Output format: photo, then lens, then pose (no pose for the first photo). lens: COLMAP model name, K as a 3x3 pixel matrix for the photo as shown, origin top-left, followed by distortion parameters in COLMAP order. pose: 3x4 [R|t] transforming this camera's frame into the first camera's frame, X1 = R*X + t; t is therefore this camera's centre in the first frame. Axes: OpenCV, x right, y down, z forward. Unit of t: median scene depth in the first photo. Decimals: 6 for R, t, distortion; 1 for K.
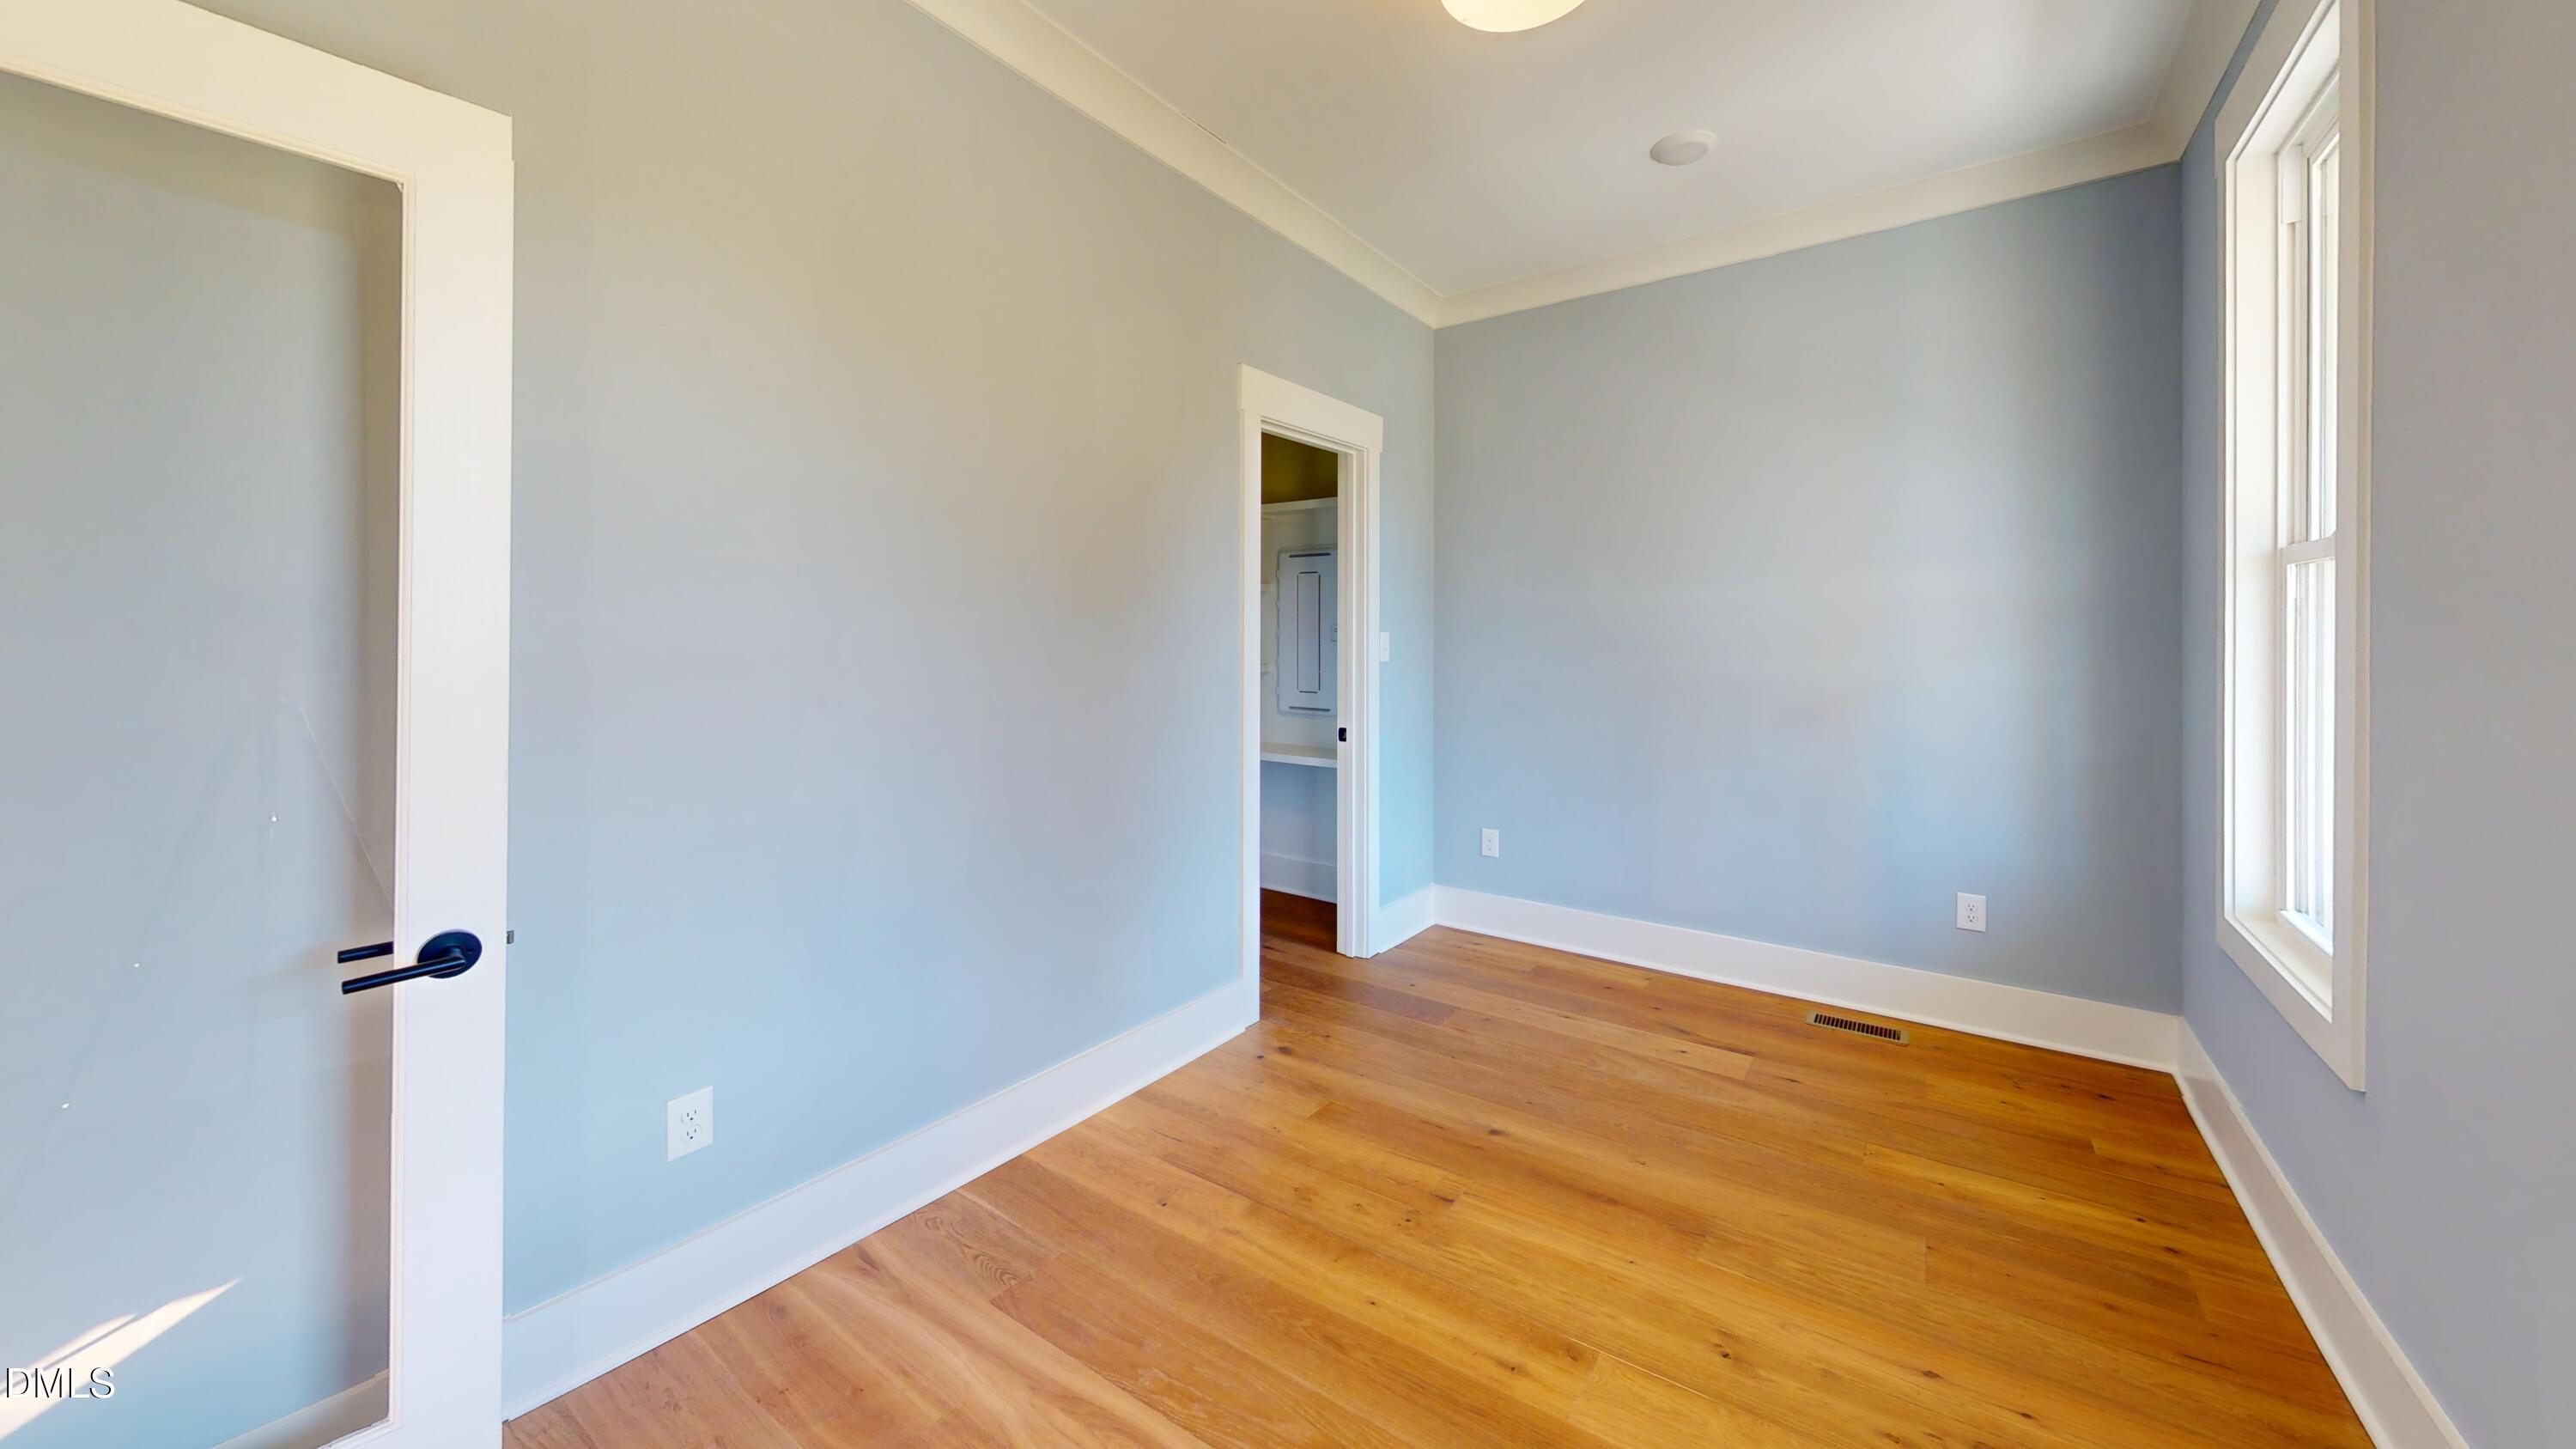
lens RADIAL K [[922.9, 0, 1293.9], [0, 922.9, 732.2], [0, 0, 1]] dist [-0.001180, 0.001223]
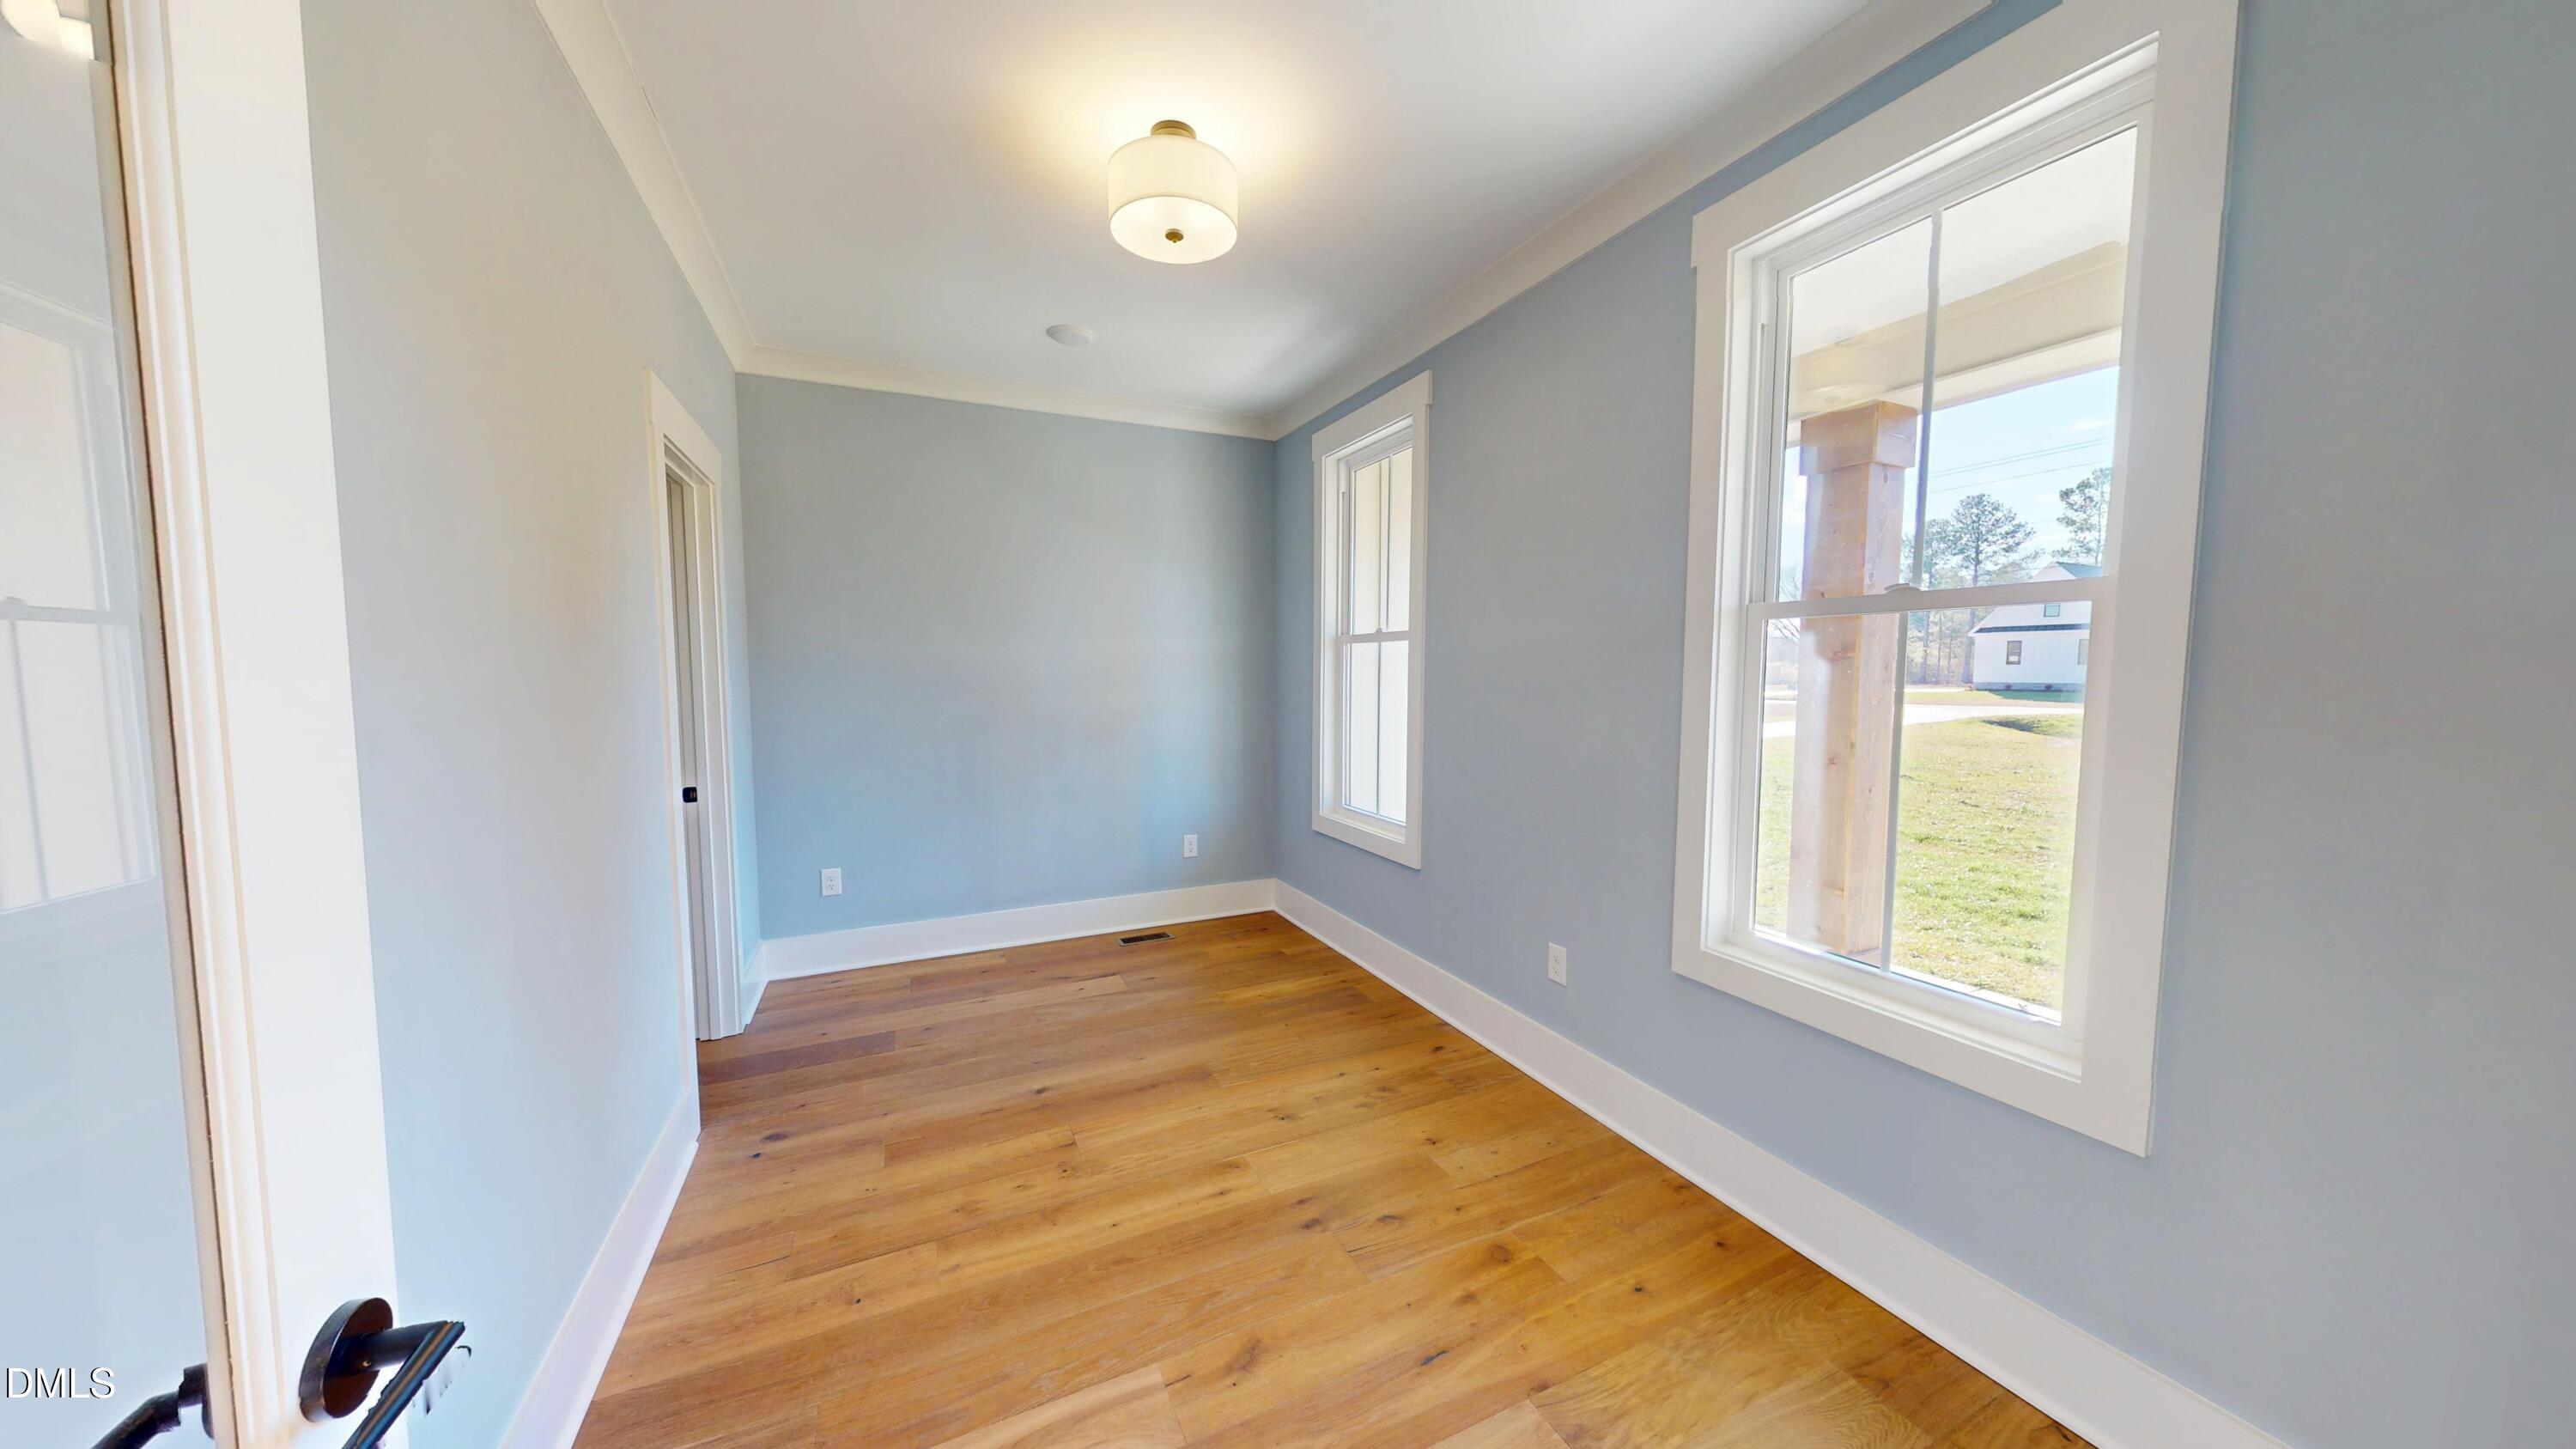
lens RADIAL K [[802.7, 0, 1277.6], [0, 802.7, 724.4], [0, 0, 1]] dist [0.000884, 0.000041]
pose [[0.517600, -0.068377, 0.852886, -0.541170], [0.105726, 0.994274, 0.015549, -0.033422], [-0.849065, 0.082124, 0.521866, 0.158355]]
